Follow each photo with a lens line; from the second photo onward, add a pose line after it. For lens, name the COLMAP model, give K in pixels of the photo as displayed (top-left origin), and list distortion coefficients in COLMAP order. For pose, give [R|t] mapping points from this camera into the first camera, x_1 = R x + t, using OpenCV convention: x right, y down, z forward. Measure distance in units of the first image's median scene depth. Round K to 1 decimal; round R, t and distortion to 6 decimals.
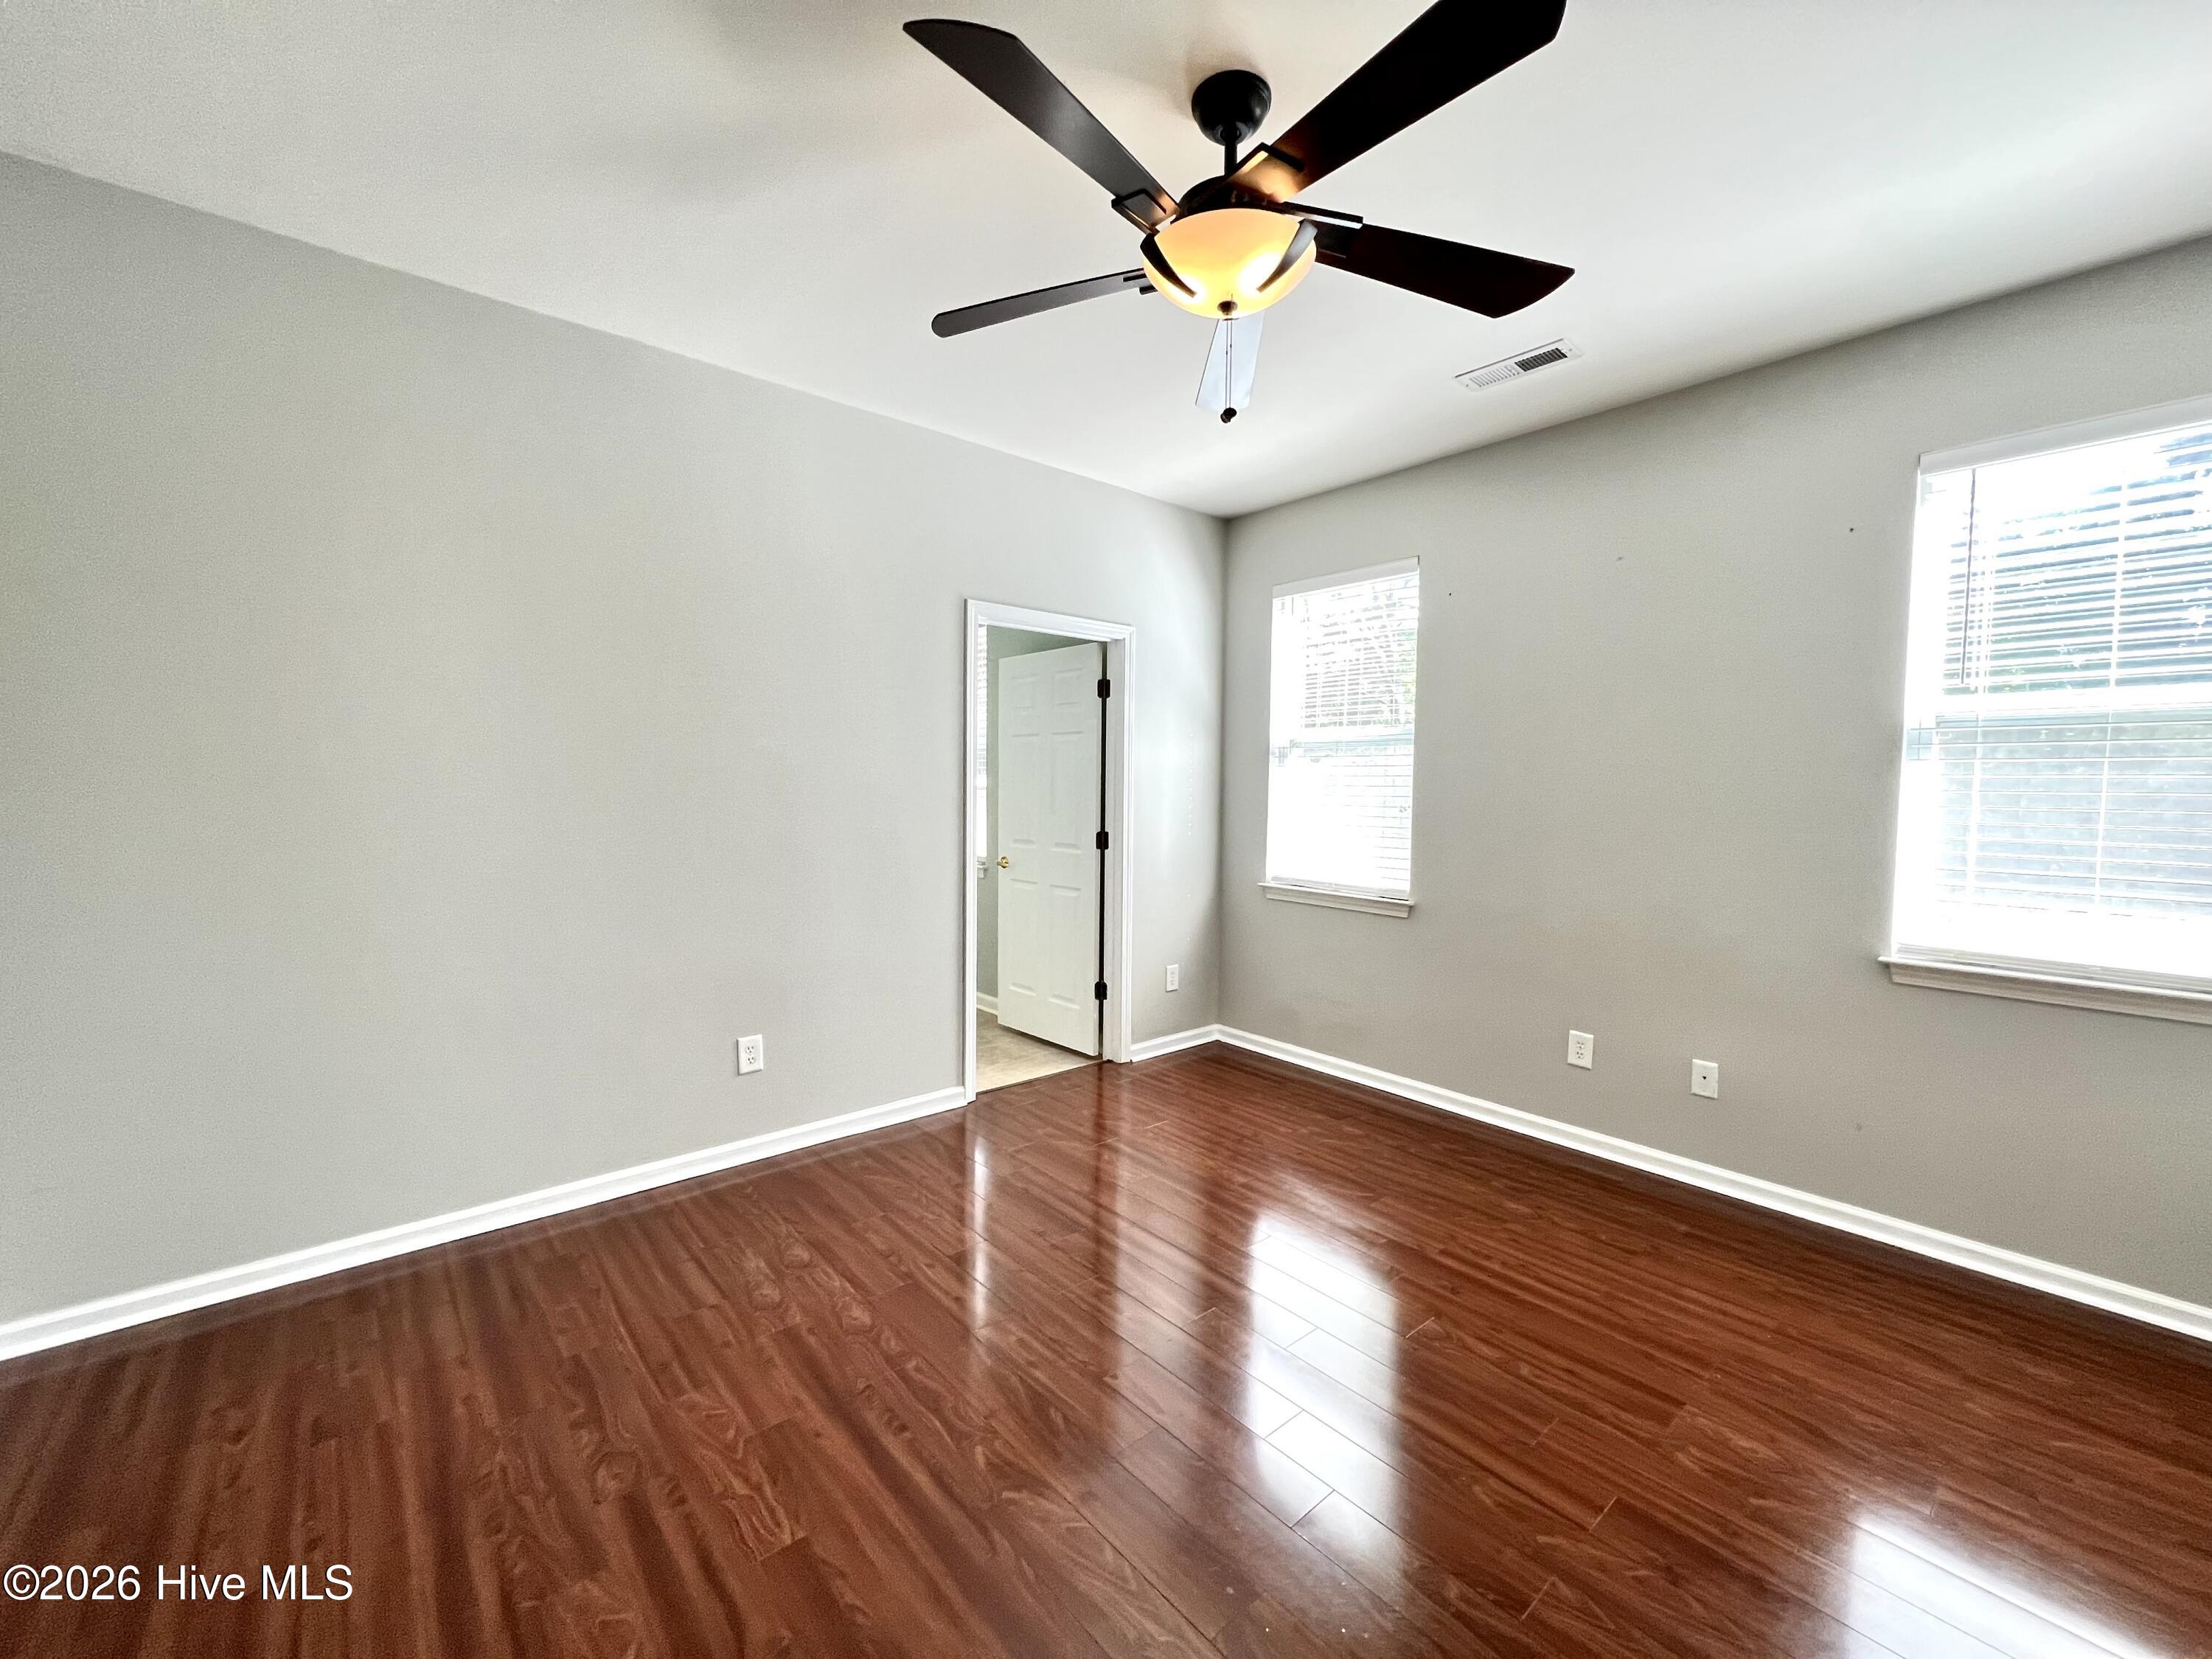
lens RADIAL K [[882.0, 0, 1109.8], [0, 882.0, 817.7], [0, 0, 1]] dist [-0.000444, 0.001641]
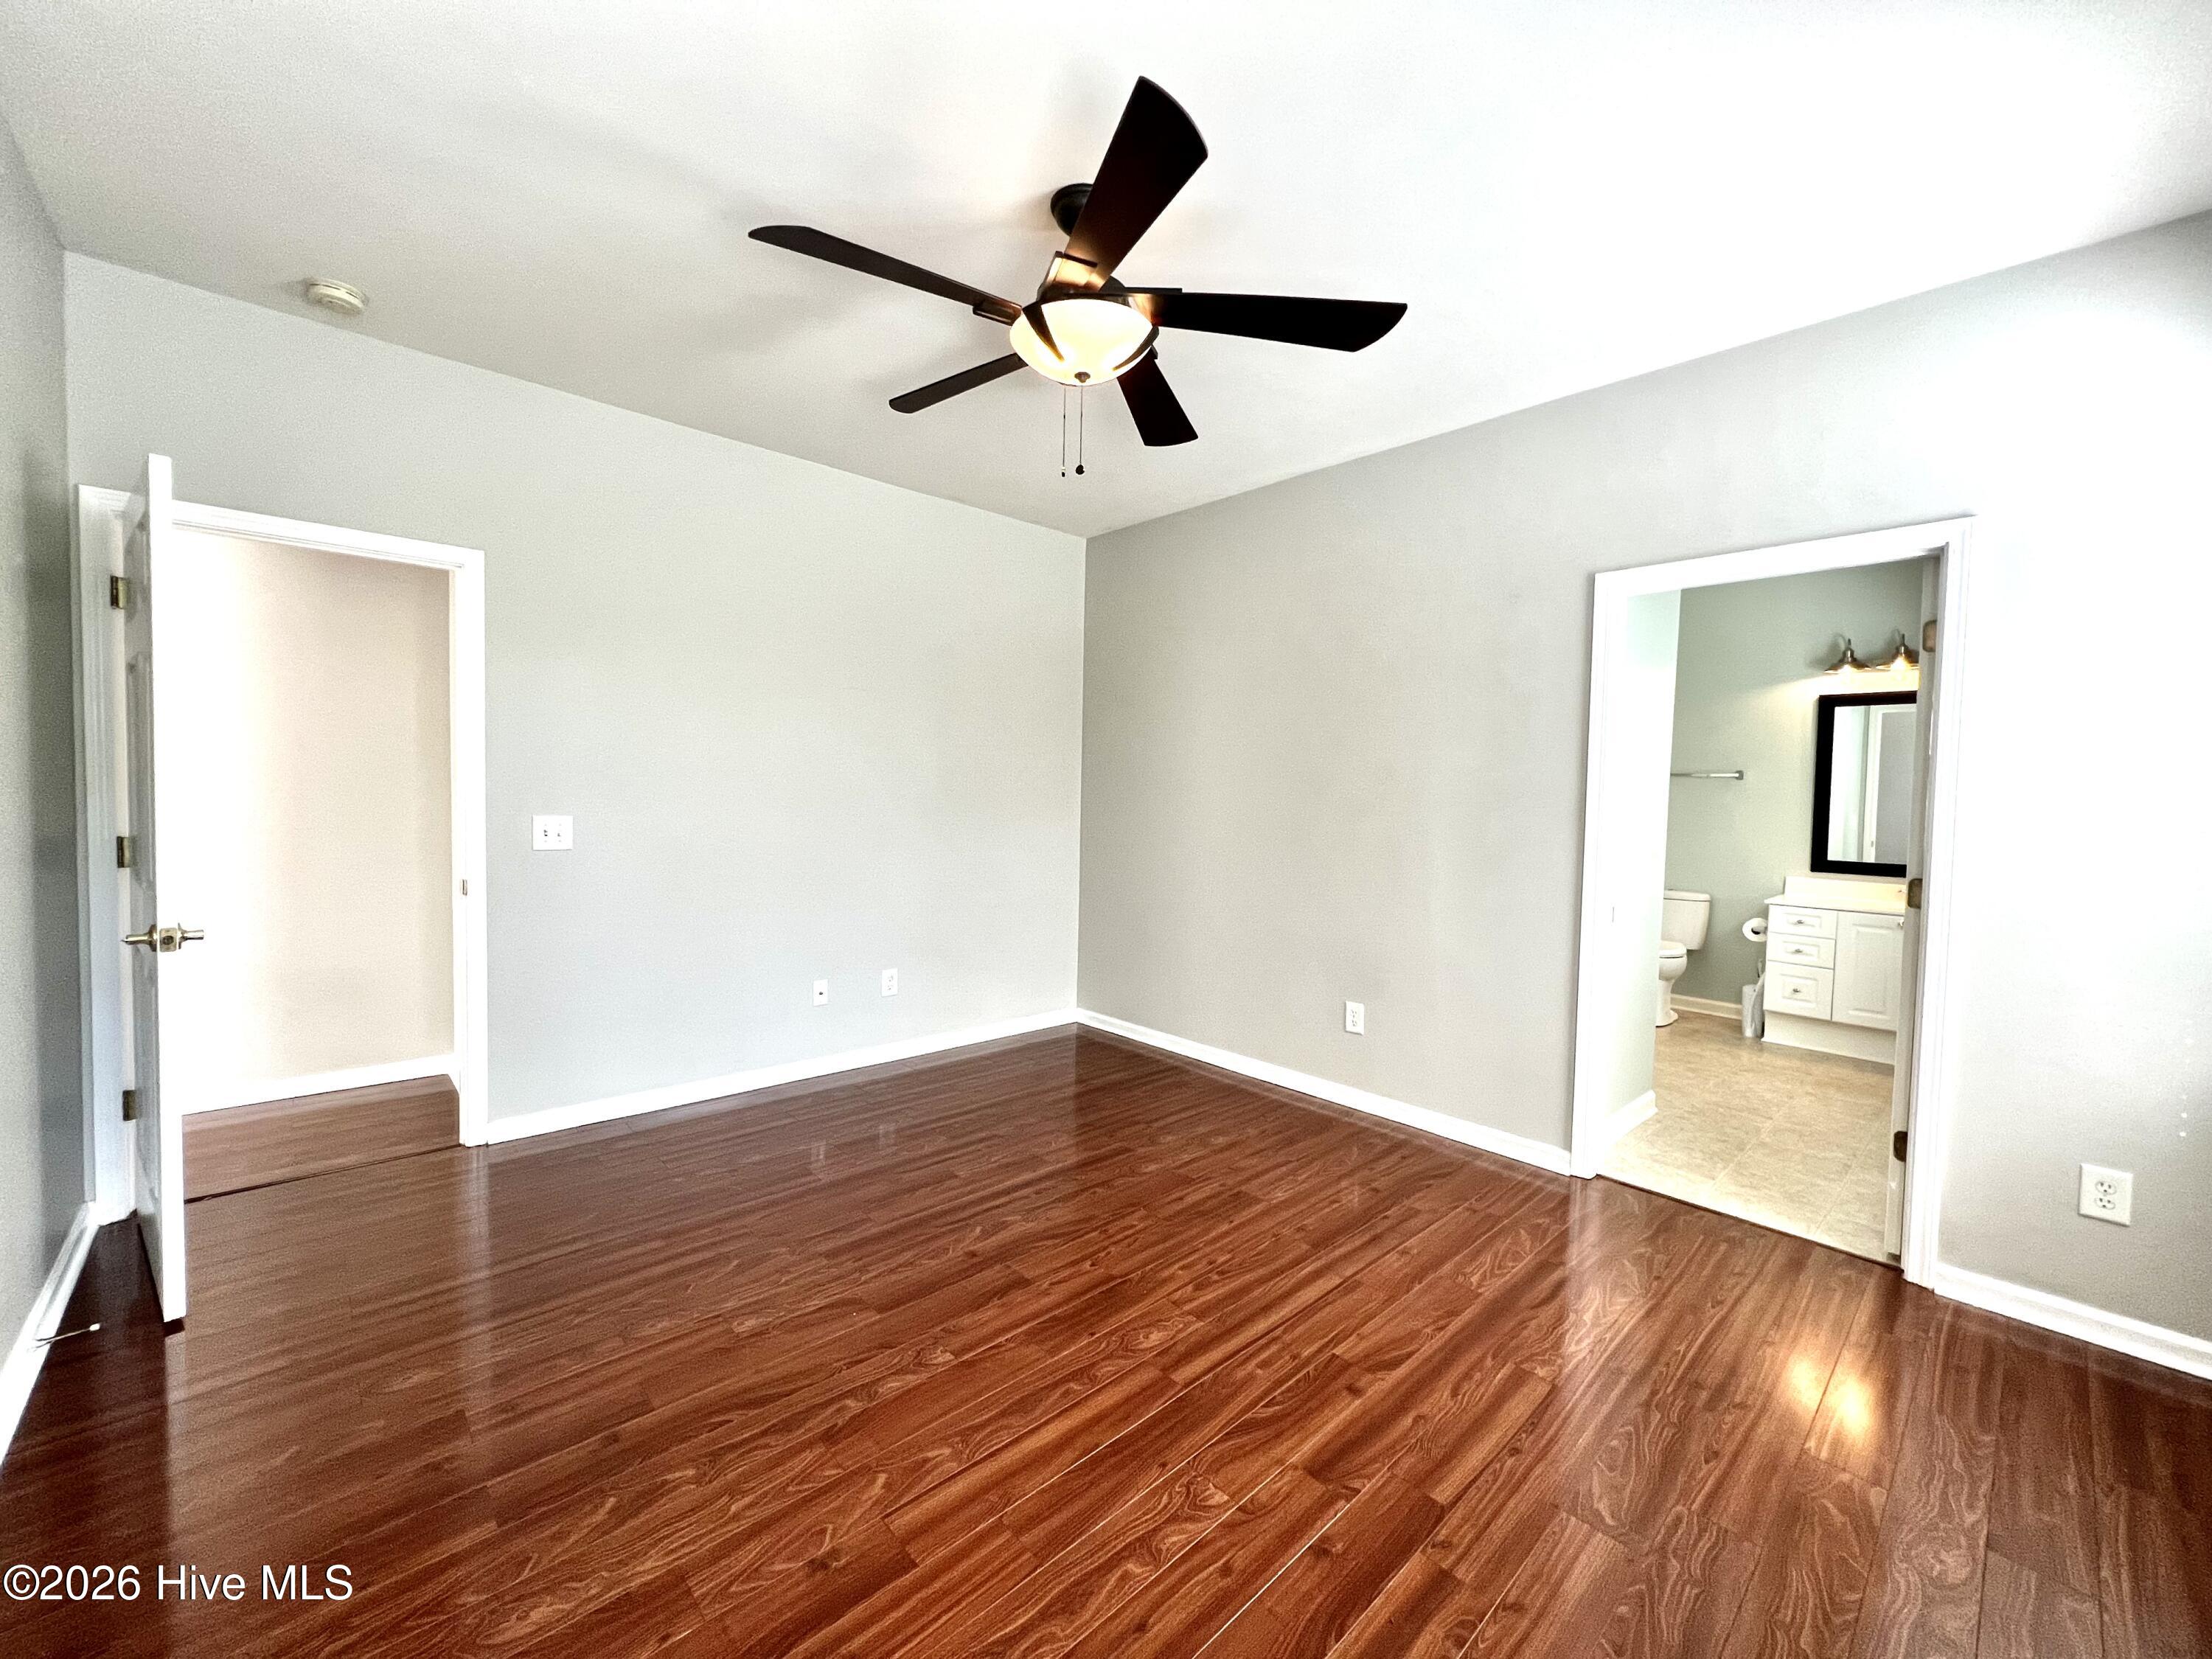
lens RADIAL K [[882.0, 0, 1083.0], [0, 882.0, 826.5], [0, 0, 1]] dist [-0.000444, 0.001641]
pose [[0.018265, 0.027273, -0.999461, 0.947058], [-0.054292, 0.998180, 0.026246, -0.004034], [0.998358, 0.053783, 0.019713, 0.727186]]
